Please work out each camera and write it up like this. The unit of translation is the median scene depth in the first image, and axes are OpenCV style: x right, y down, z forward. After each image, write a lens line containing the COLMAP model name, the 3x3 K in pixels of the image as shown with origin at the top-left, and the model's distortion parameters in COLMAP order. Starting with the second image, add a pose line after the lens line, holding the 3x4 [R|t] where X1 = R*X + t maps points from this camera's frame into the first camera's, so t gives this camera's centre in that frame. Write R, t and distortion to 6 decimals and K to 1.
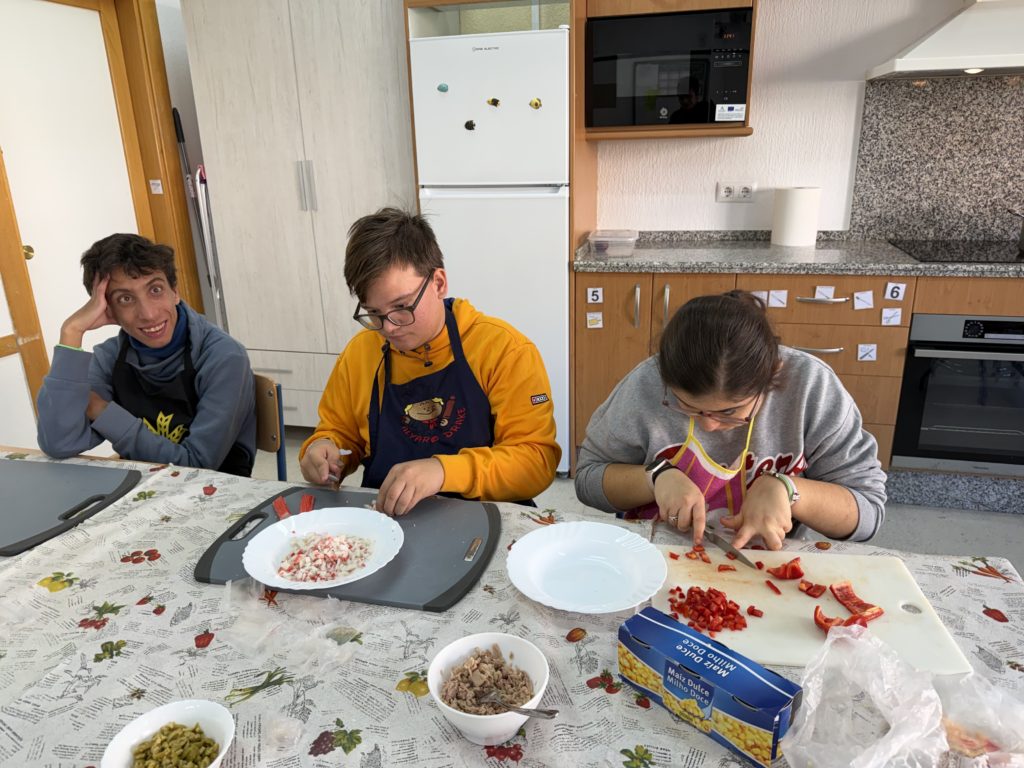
lens RADIAL K [[707.6, 0, 502.3], [0, 707.6, 387.4], [0, 0, 1]] dist [0.003134, -0.023923]
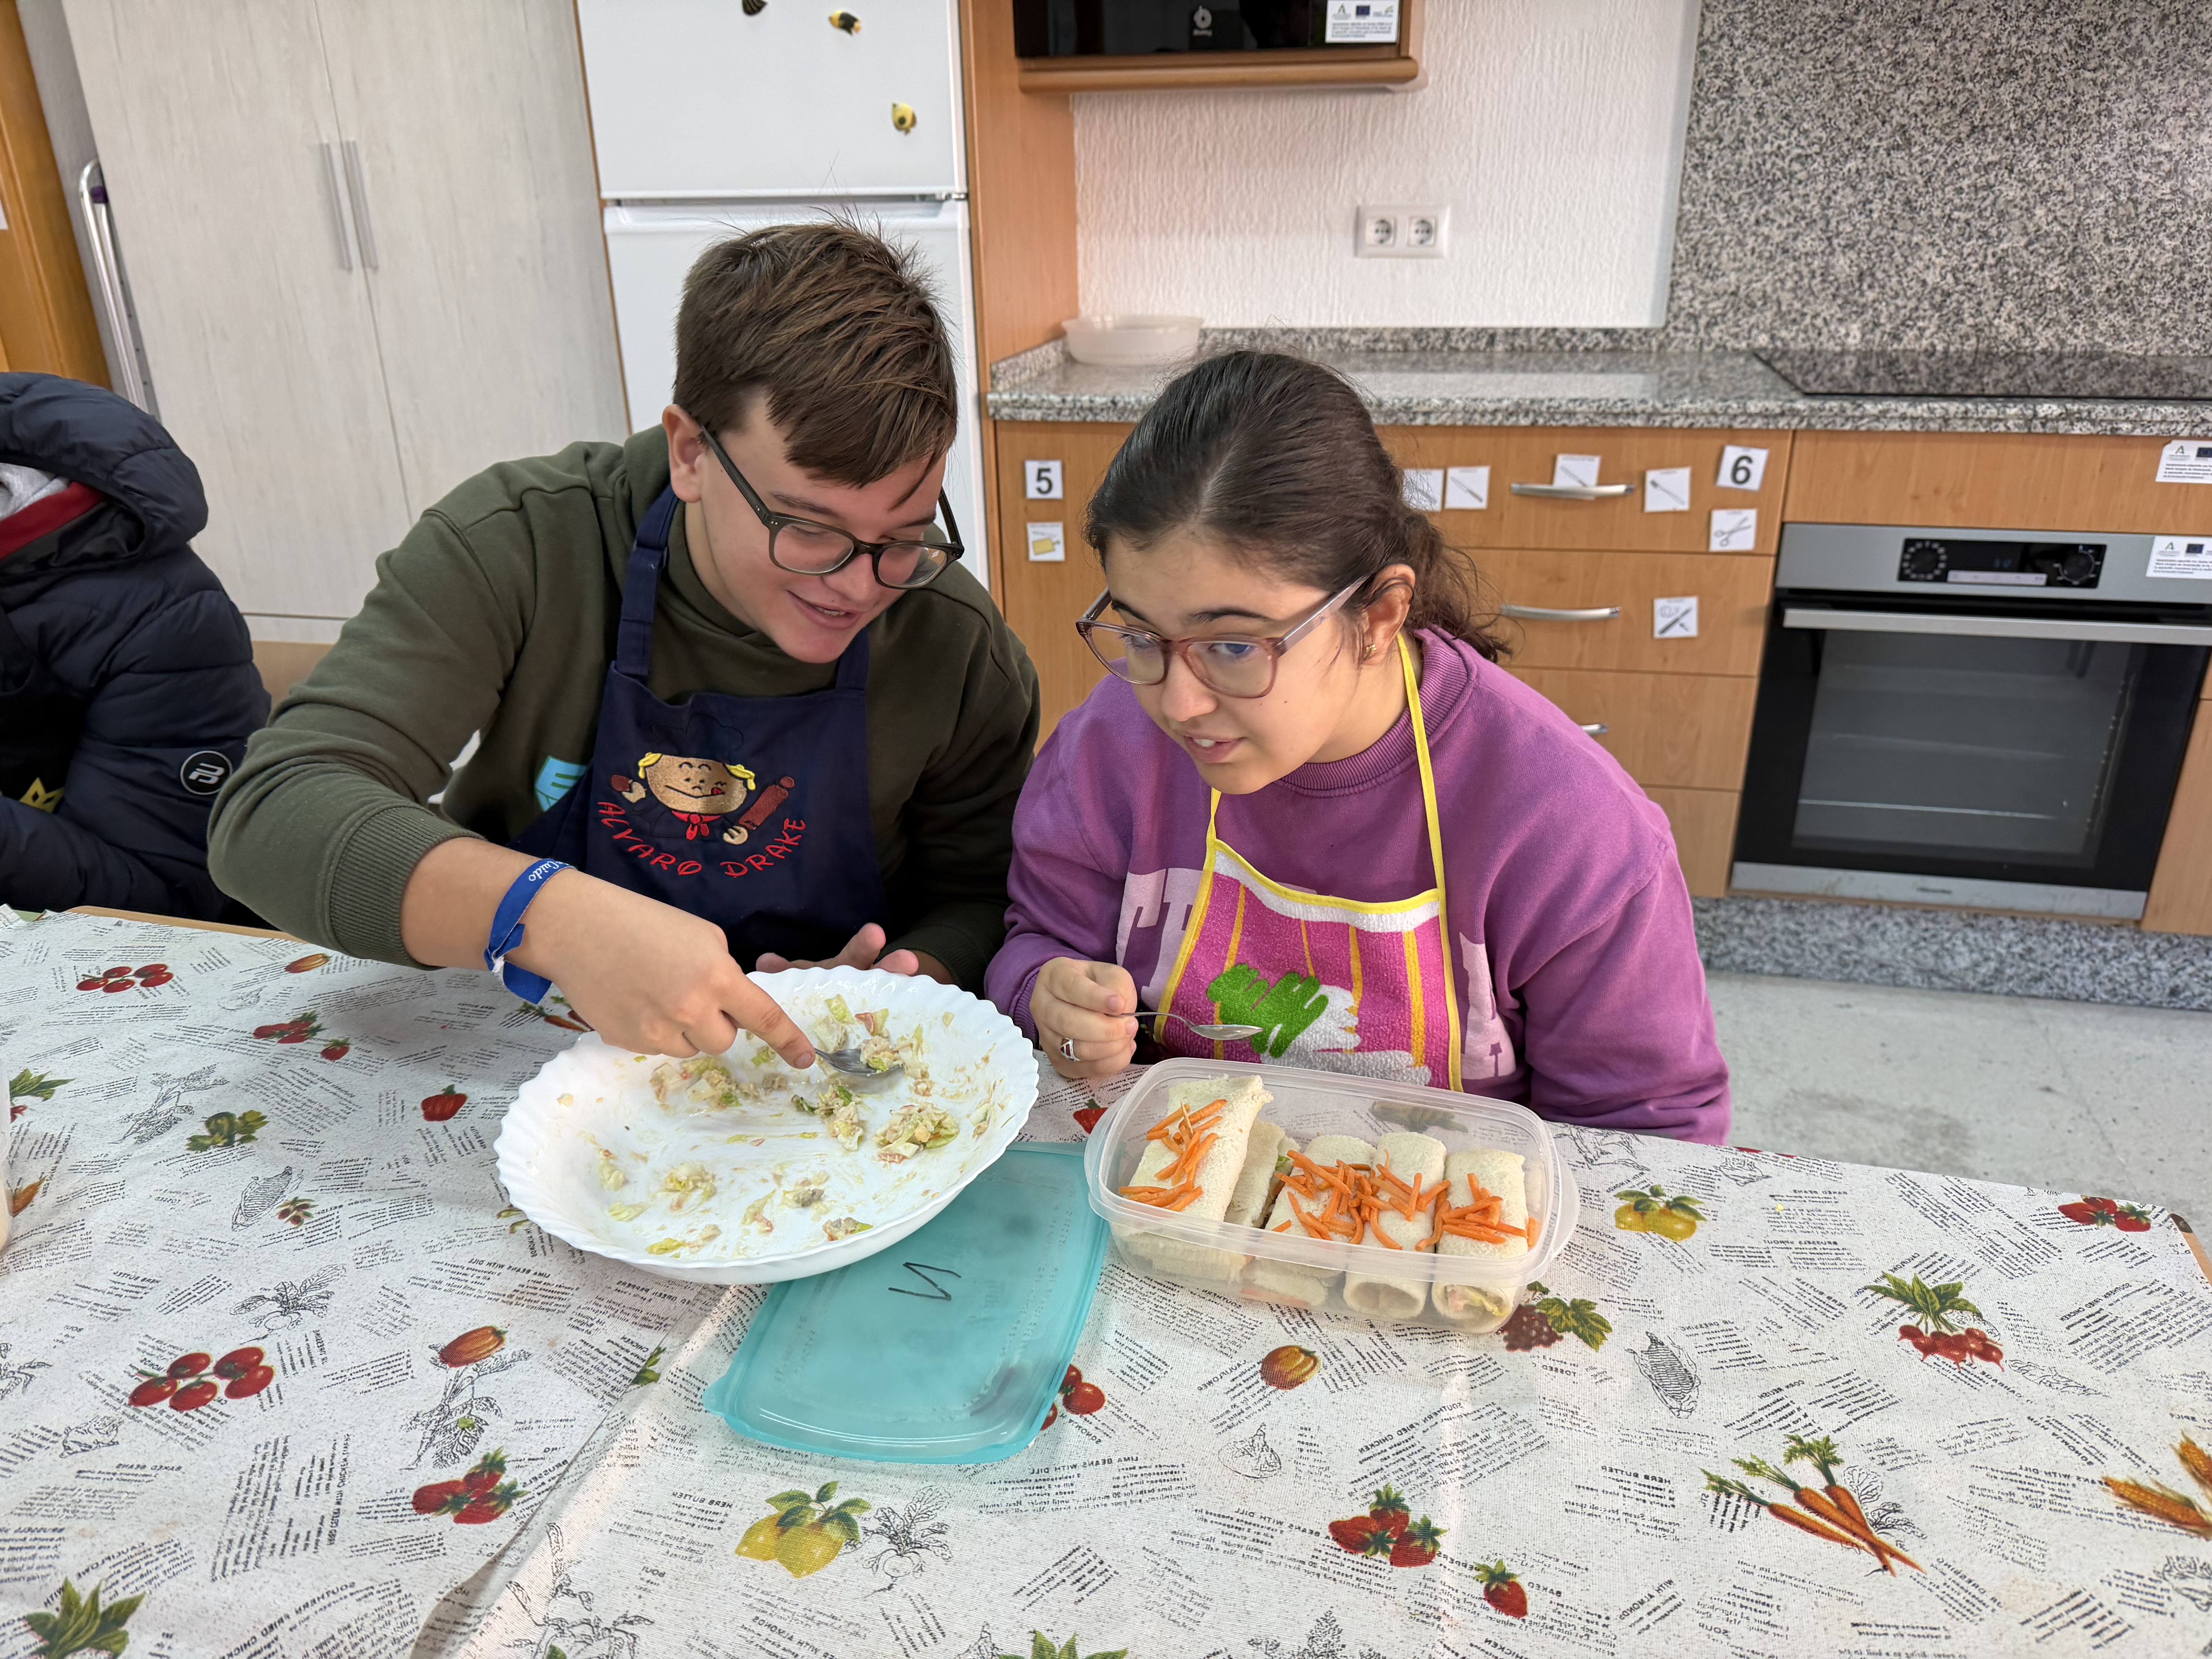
lens RADIAL K [[1528.5, 0, 1099.3], [0, 1528.5, 834.0], [0, 0, 1]] dist [0.003134, -0.023923]
pose [[0.999362, -0.004636, 0.035406, 0.133063], [0.001812, 0.996842, 0.079390, 0.005256], [-0.035662, -0.079275, 0.996215, 0.094654]]
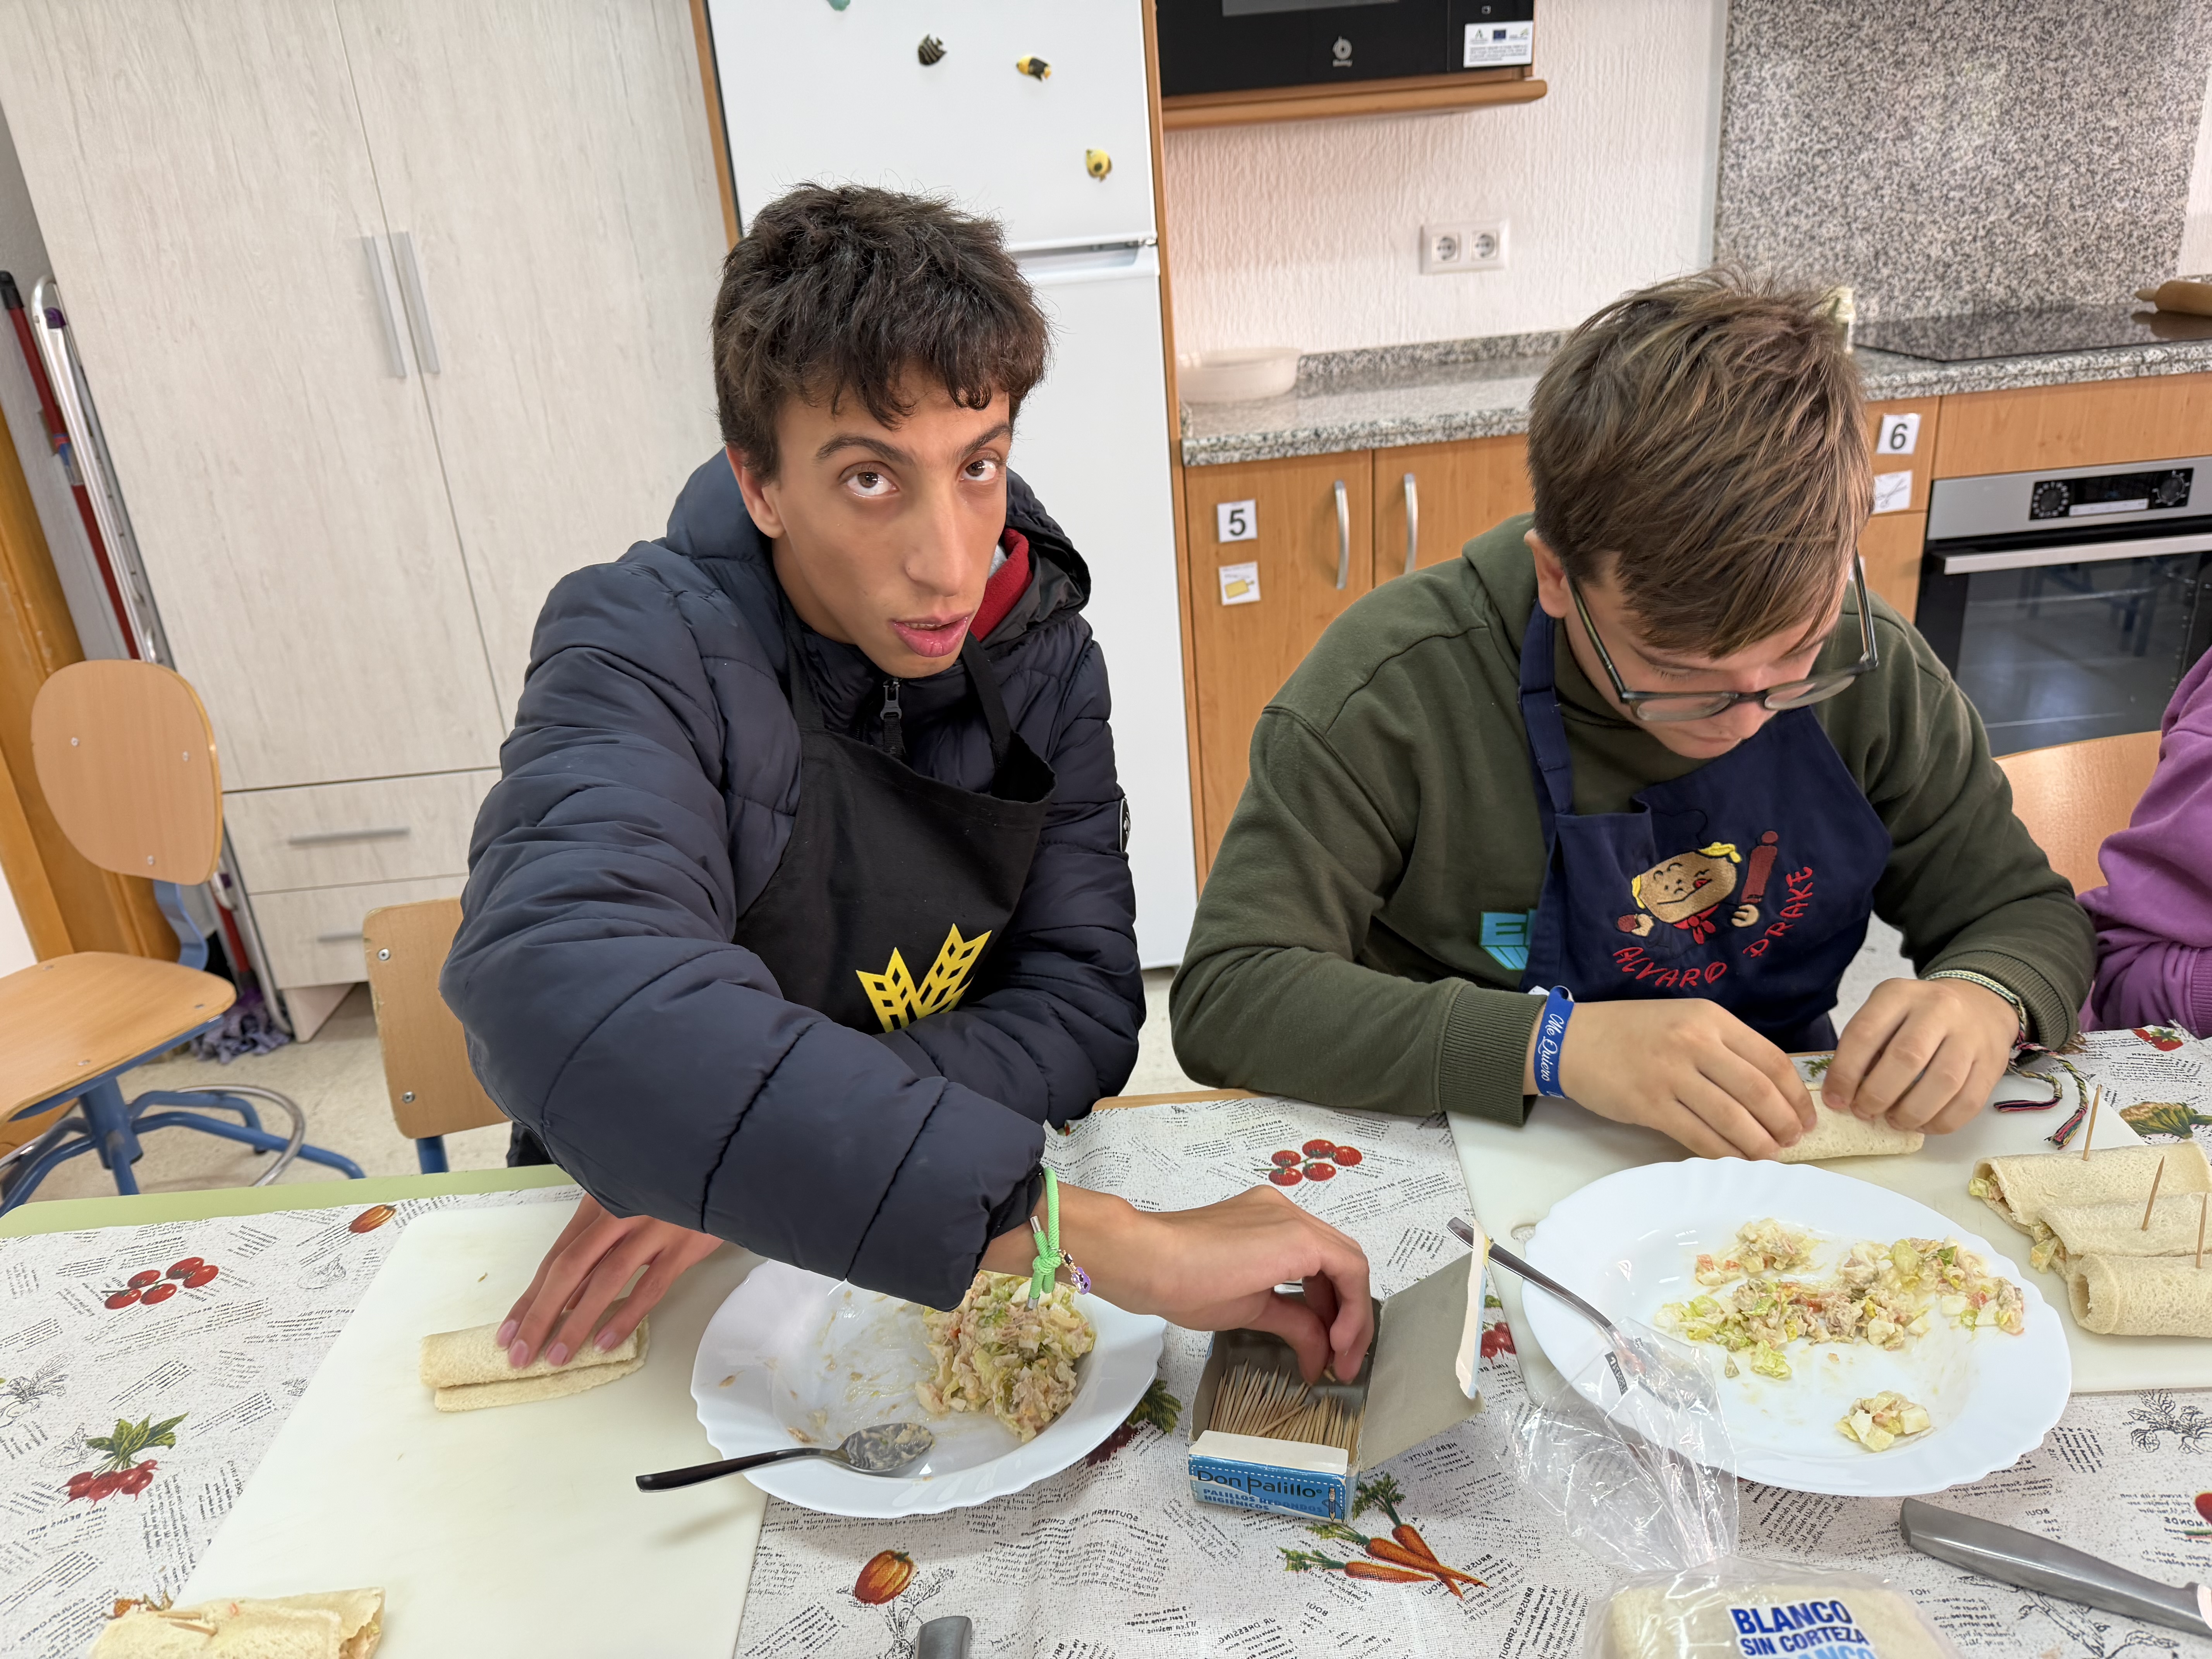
lens RADIAL K [[1528.5, 0, 1090.7], [0, 1528.5, 839.2], [0, 0, 1]] dist [0.003134, -0.023923]
pose [[0.949795, -0.166680, 0.264779, -0.213075], [0.151216, 0.985426, 0.077904, -0.032100], [-0.273905, -0.033954, 0.961157, 0.177658]]
